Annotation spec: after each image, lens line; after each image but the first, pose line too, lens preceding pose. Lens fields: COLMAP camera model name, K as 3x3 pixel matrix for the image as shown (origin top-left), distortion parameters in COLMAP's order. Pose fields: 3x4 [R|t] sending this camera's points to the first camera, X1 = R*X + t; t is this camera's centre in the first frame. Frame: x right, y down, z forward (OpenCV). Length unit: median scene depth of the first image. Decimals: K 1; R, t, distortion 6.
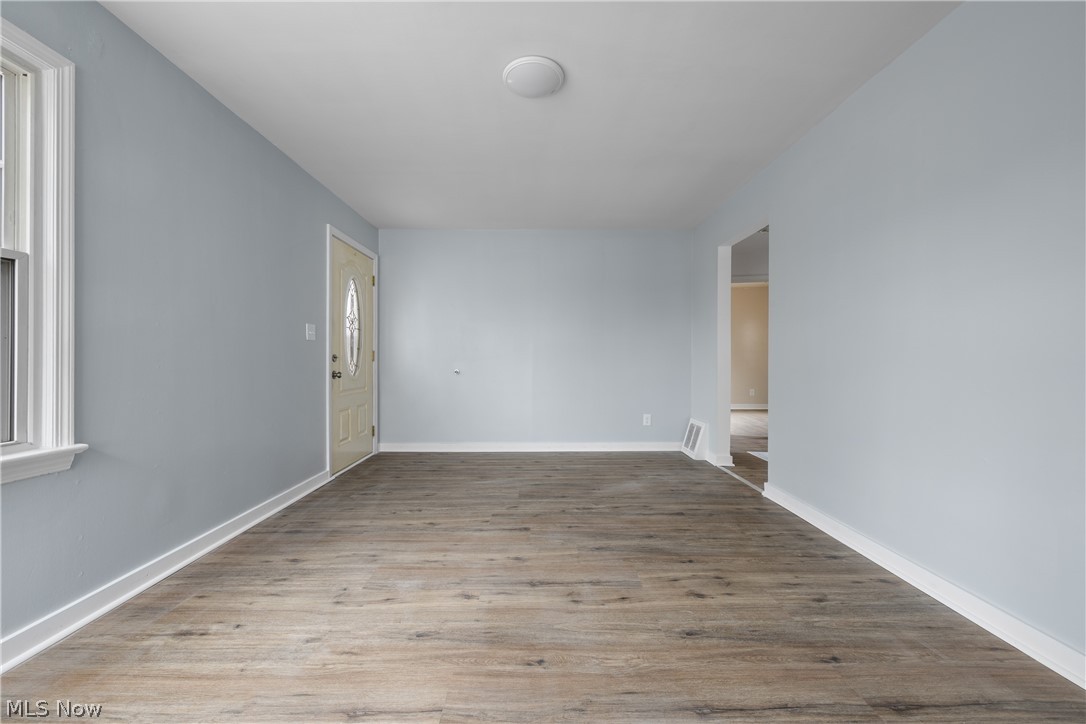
lens RADIAL K [[418.5, 0, 543.0], [0, 418.5, 362.0], [0, 0, 1]] dist [-0.000693, -0.000081]
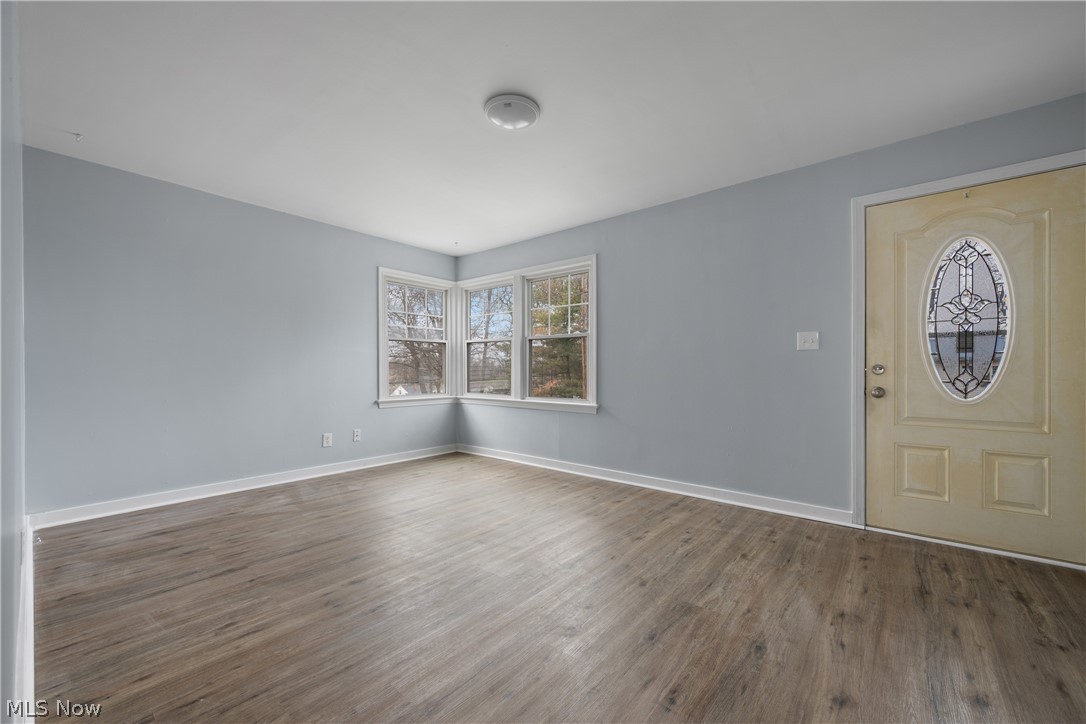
lens RADIAL K [[426.4, 0, 544.3], [0, 426.4, 368.3], [0, 0, 1]] dist [0.000919, 0.000097]
pose [[-0.642614, -0.004014, -0.766180, 0.826102], [-0.004468, 0.999989, -0.001492, -0.012547], [0.766177, 0.002464, -0.642625, 1.897171]]
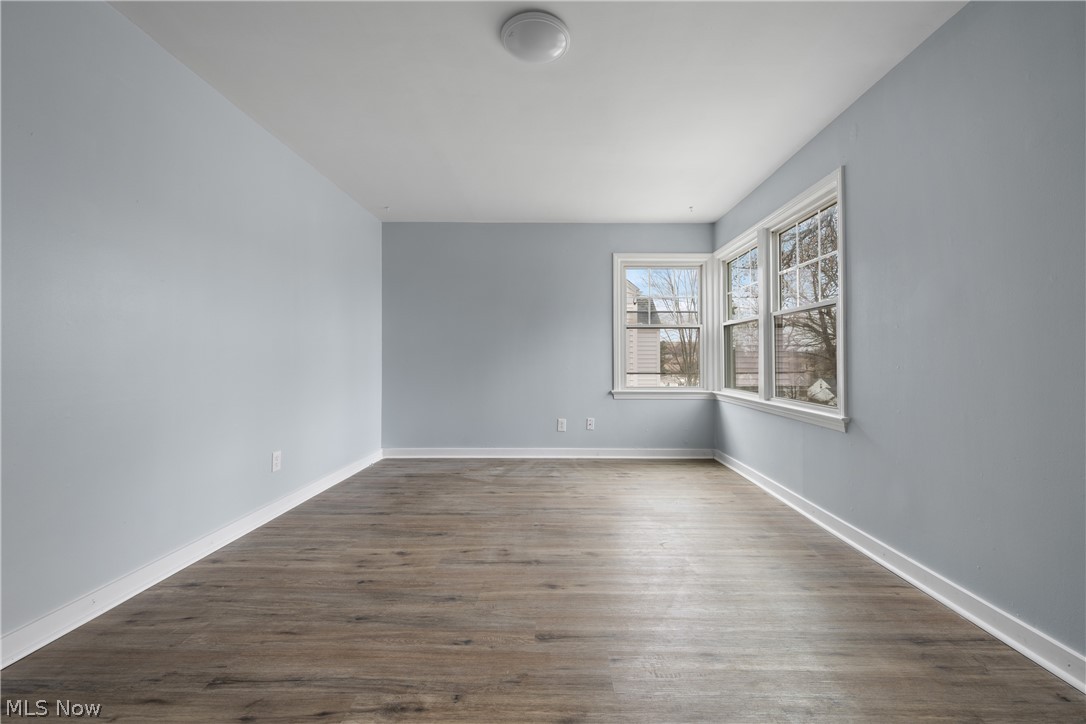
lens RADIAL K [[441.4, 0, 561.2], [0, 441.4, 354.3], [0, 0, 1]] dist [-0.000046, 0.000082]
pose [[-0.999975, -0.002089, 0.006684, -0.089278], [-0.002143, 0.999966, -0.008016, -0.010244], [-0.006667, -0.008030, -0.999946, 2.045538]]
